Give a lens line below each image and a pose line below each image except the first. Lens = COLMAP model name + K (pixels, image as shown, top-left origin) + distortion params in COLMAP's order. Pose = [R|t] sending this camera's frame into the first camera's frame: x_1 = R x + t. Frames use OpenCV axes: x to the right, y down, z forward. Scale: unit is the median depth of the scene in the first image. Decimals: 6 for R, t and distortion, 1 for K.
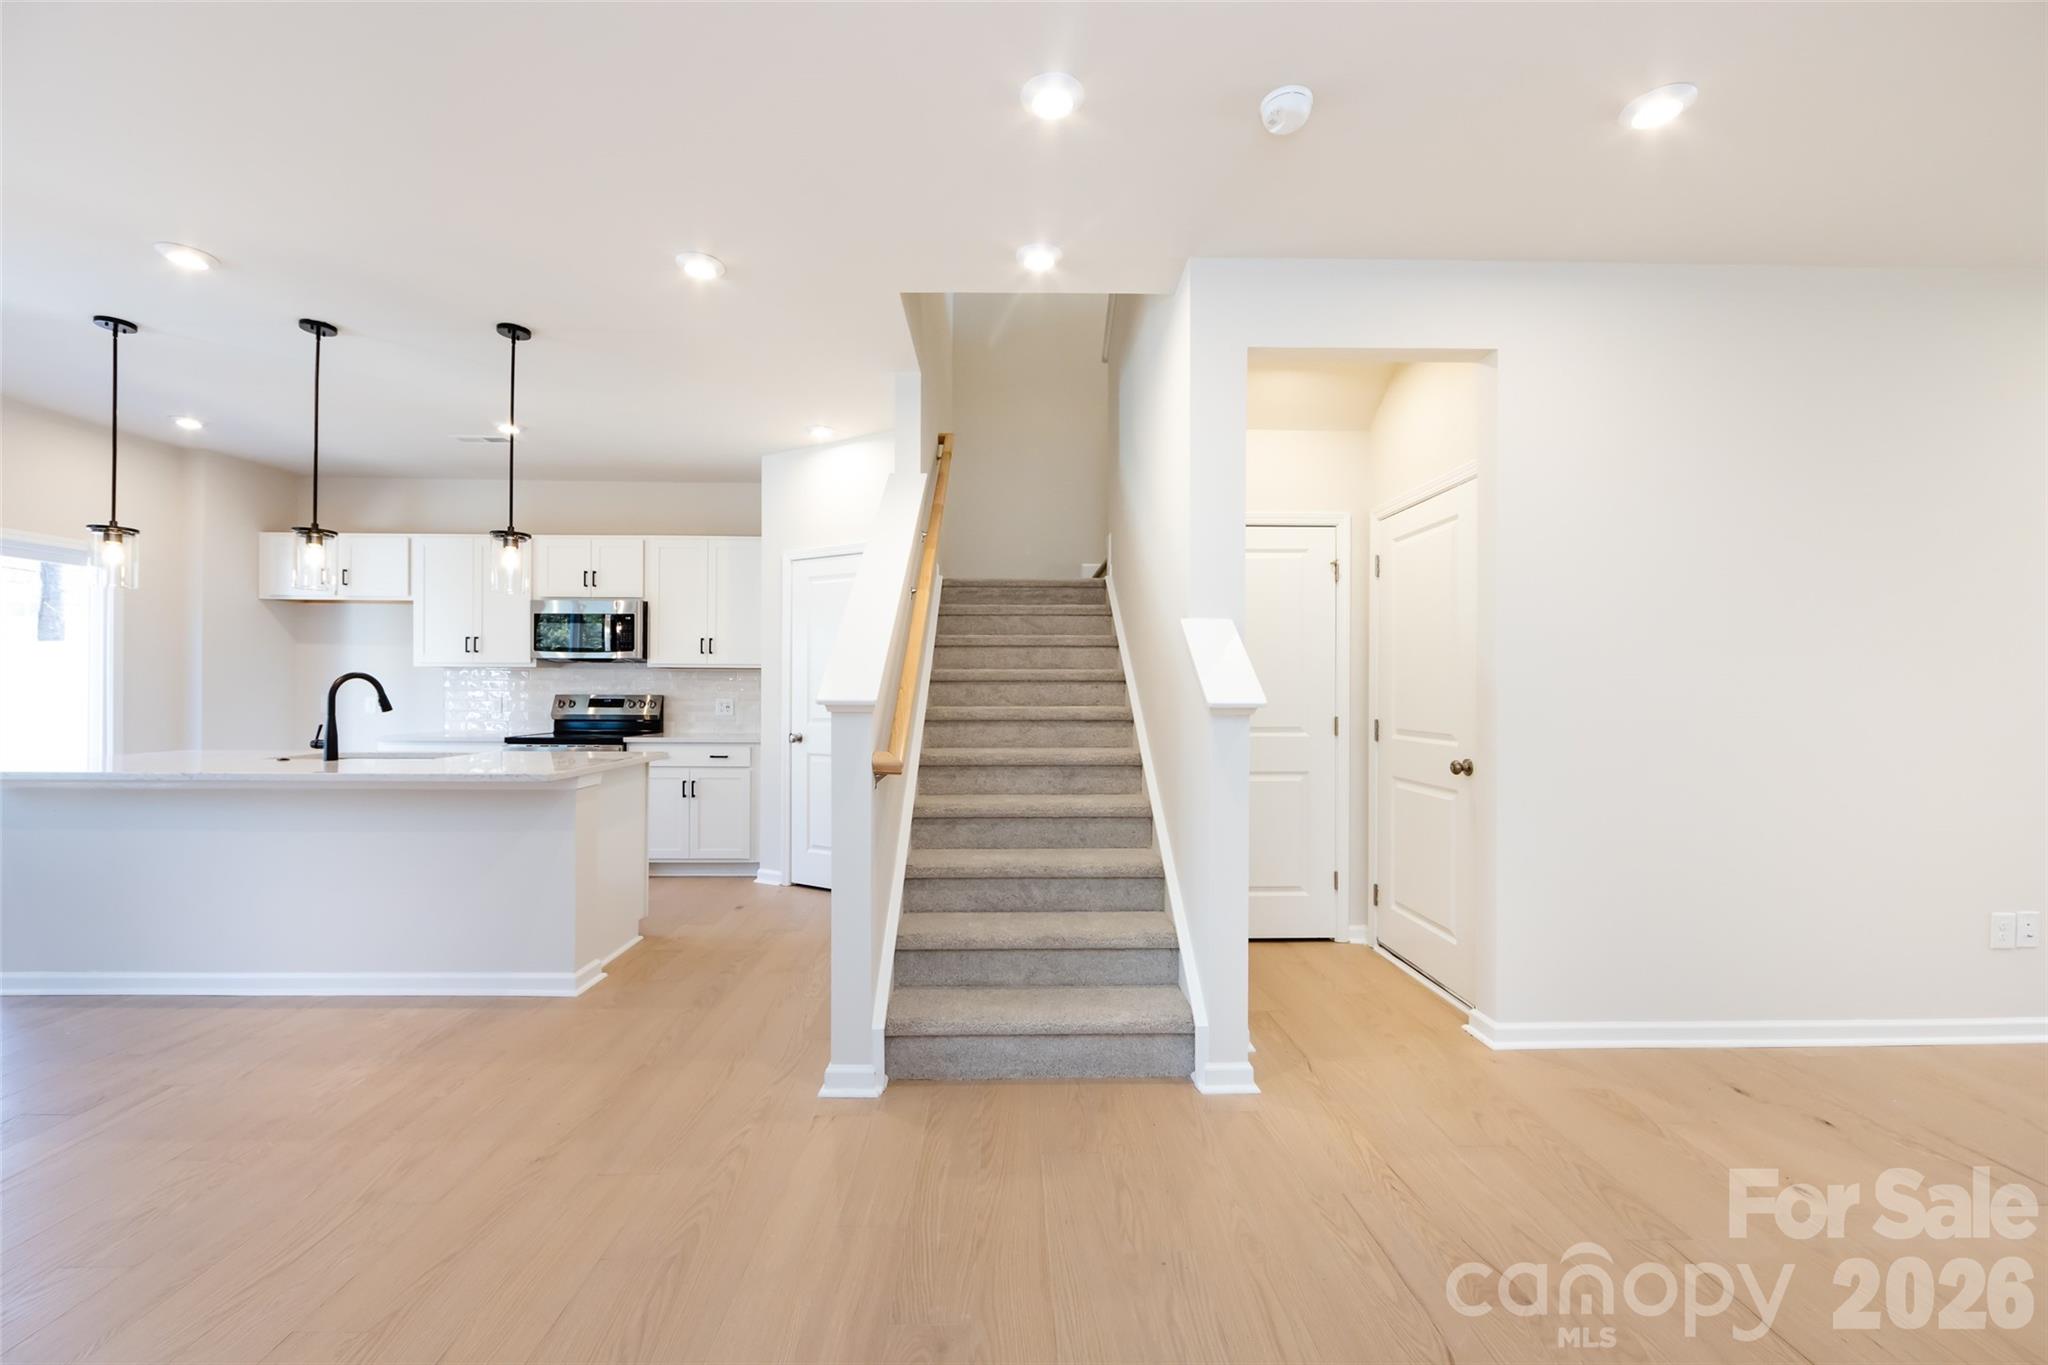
lens RADIAL K [[805.1, 0, 1015.9], [0, 805.1, 685.8], [0, 0, 1]] dist [-0.002422, -0.000008]
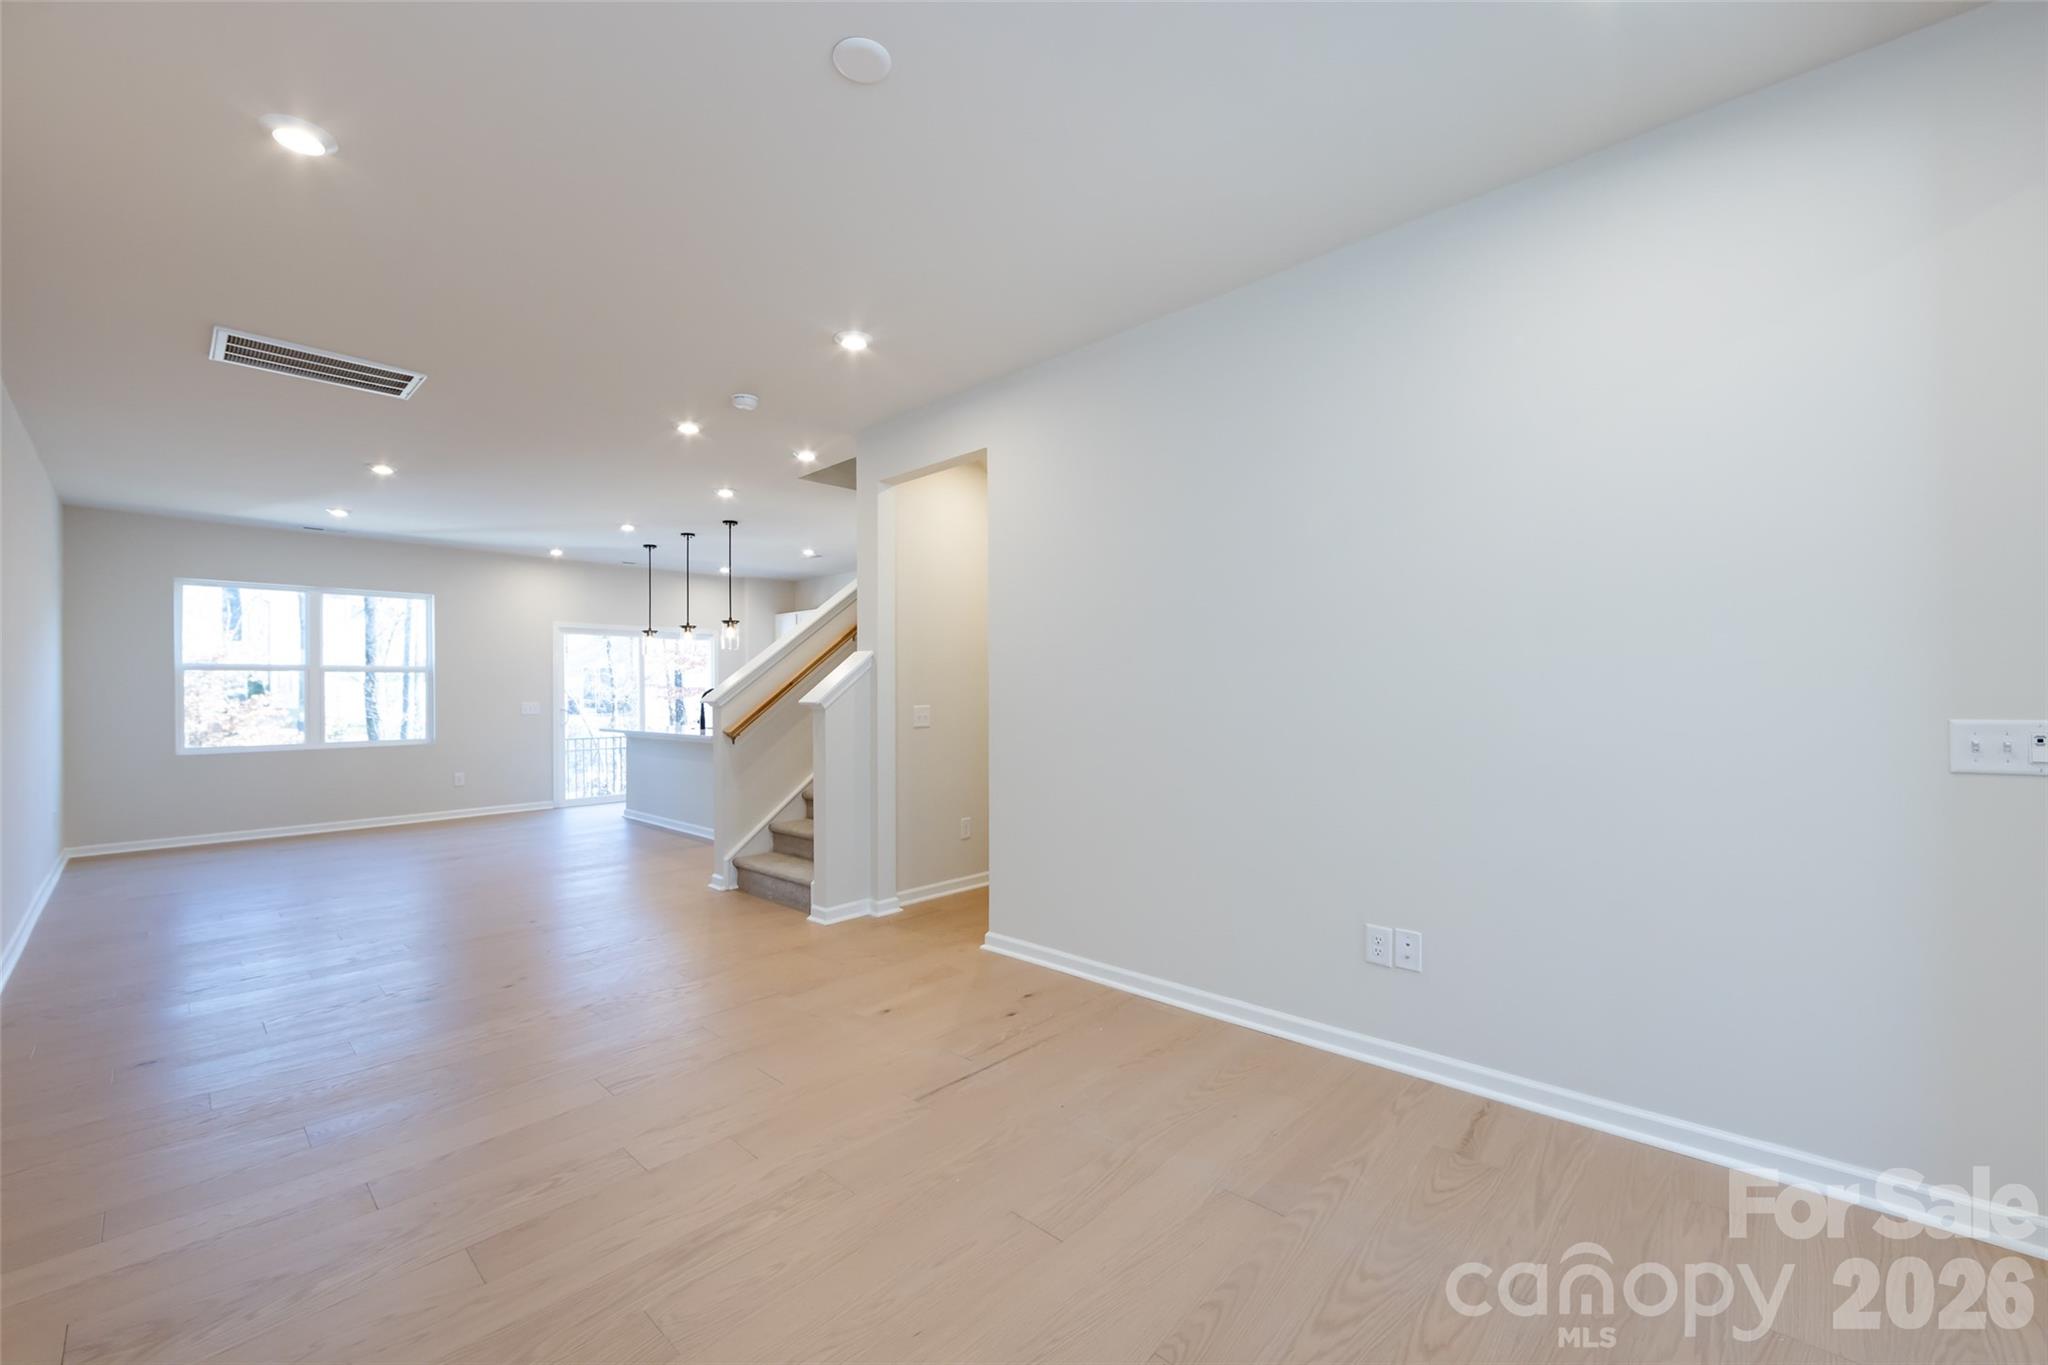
lens RADIAL K [[805.1, 0, 1020.8], [0, 805.1, 686.6], [0, 0, 1]] dist [-0.002422, -0.000008]
pose [[0.718036, -0.015519, -0.695832, 0.899530], [0.014662, 0.999867, -0.007169, 0.003304], [0.695851, -0.005055, 0.718168, 0.023289]]
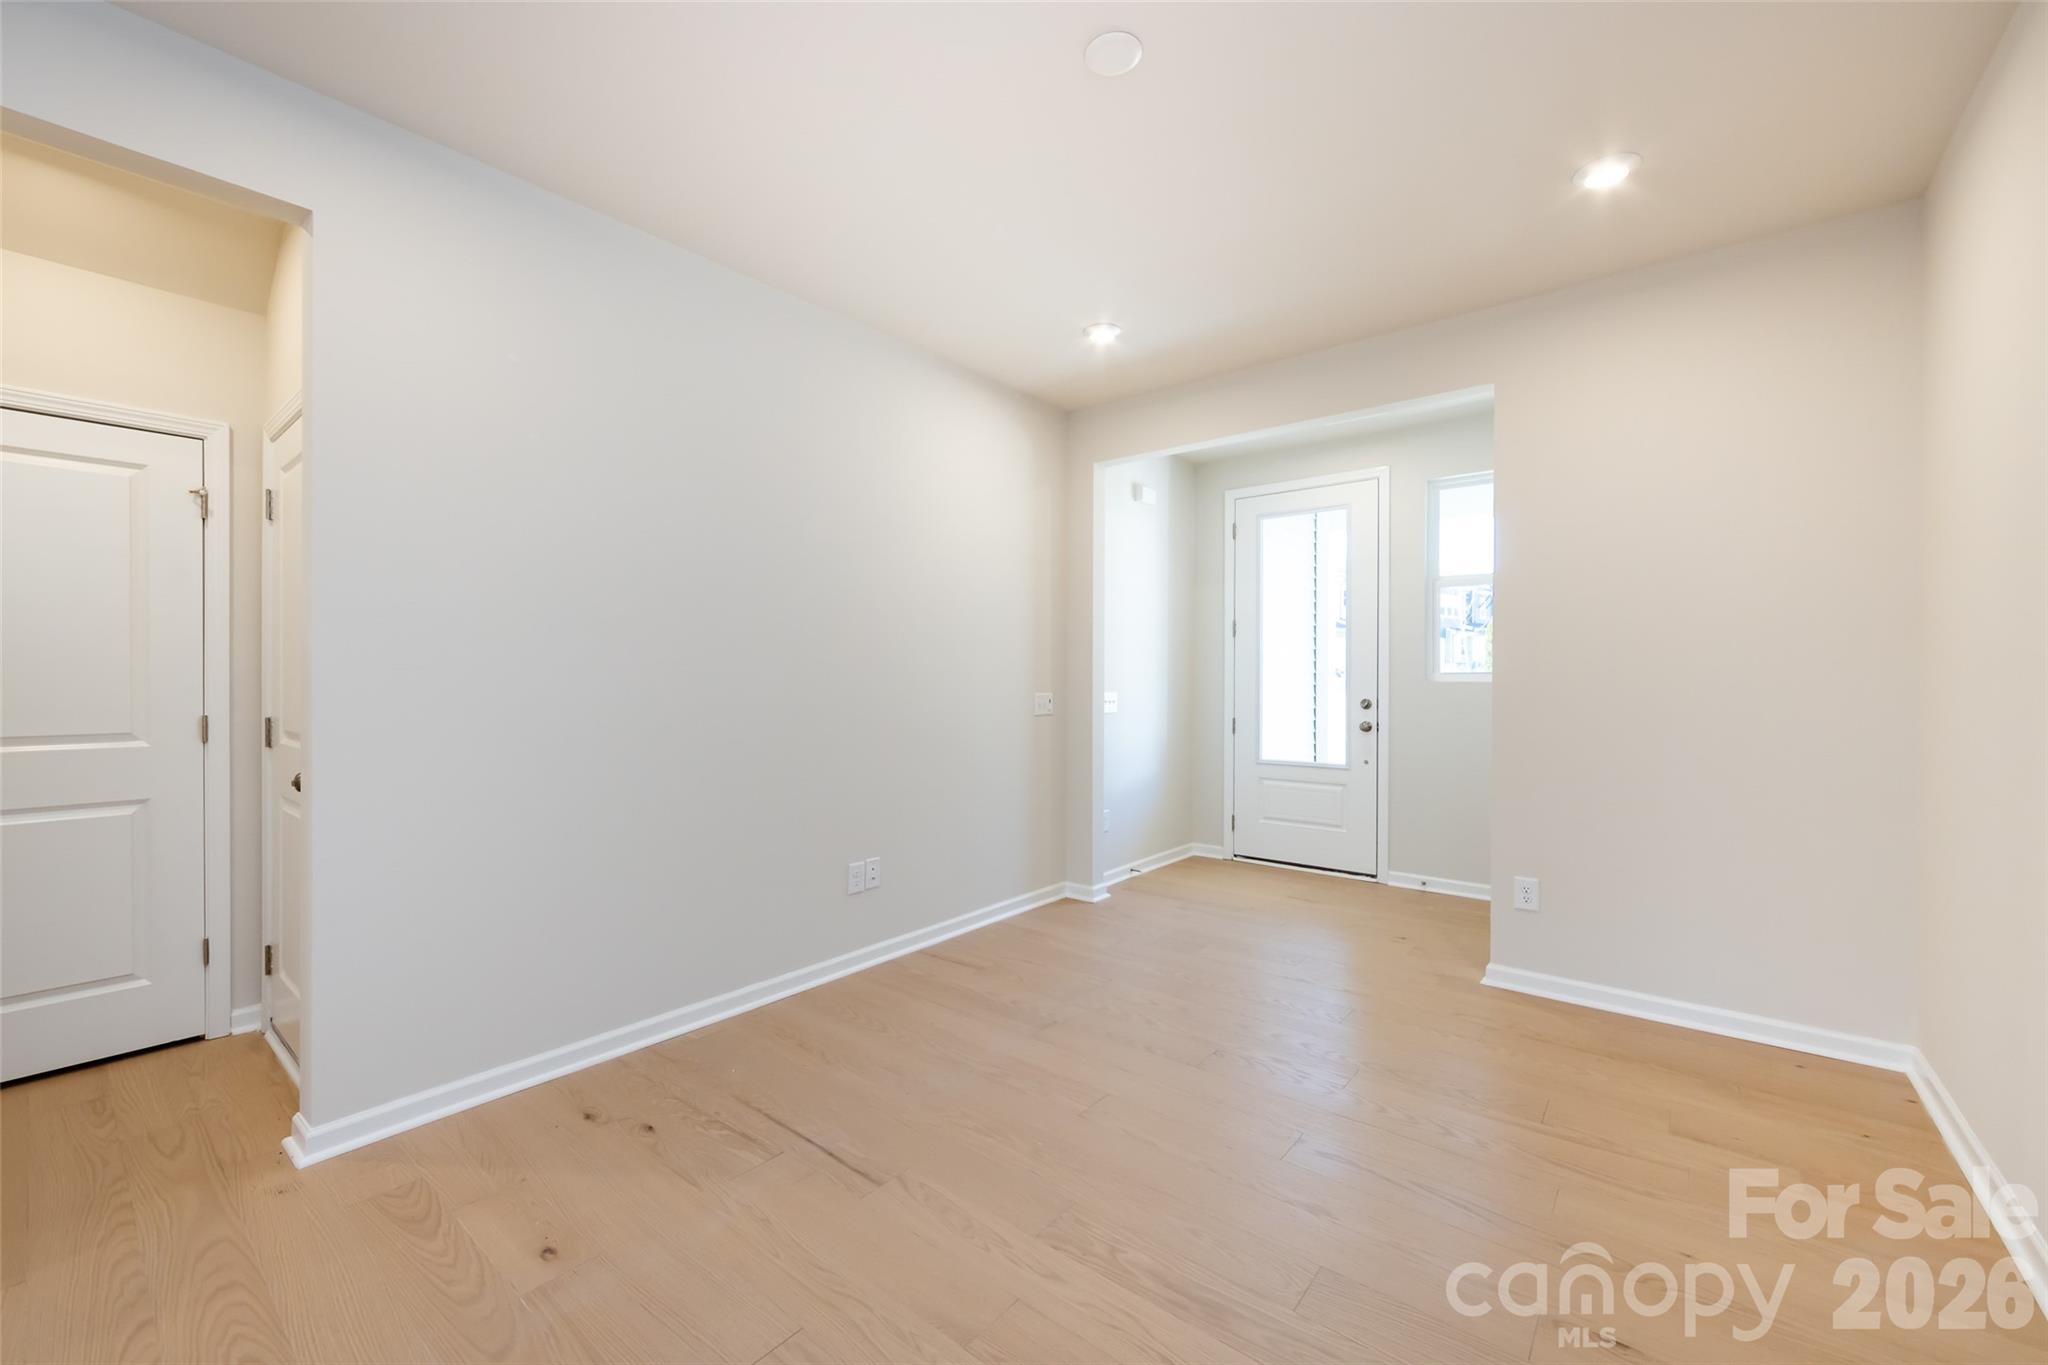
lens RADIAL K [[805.1, 0, 988.9], [0, 805.1, 690.8], [0, 0, 1]] dist [-0.002422, -0.000008]
pose [[0.667443, -0.010982, 0.744580, 0.266849], [-0.003743, 0.999829, 0.018102, 0.001915], [-0.744651, -0.014869, 0.667288, 0.030955]]
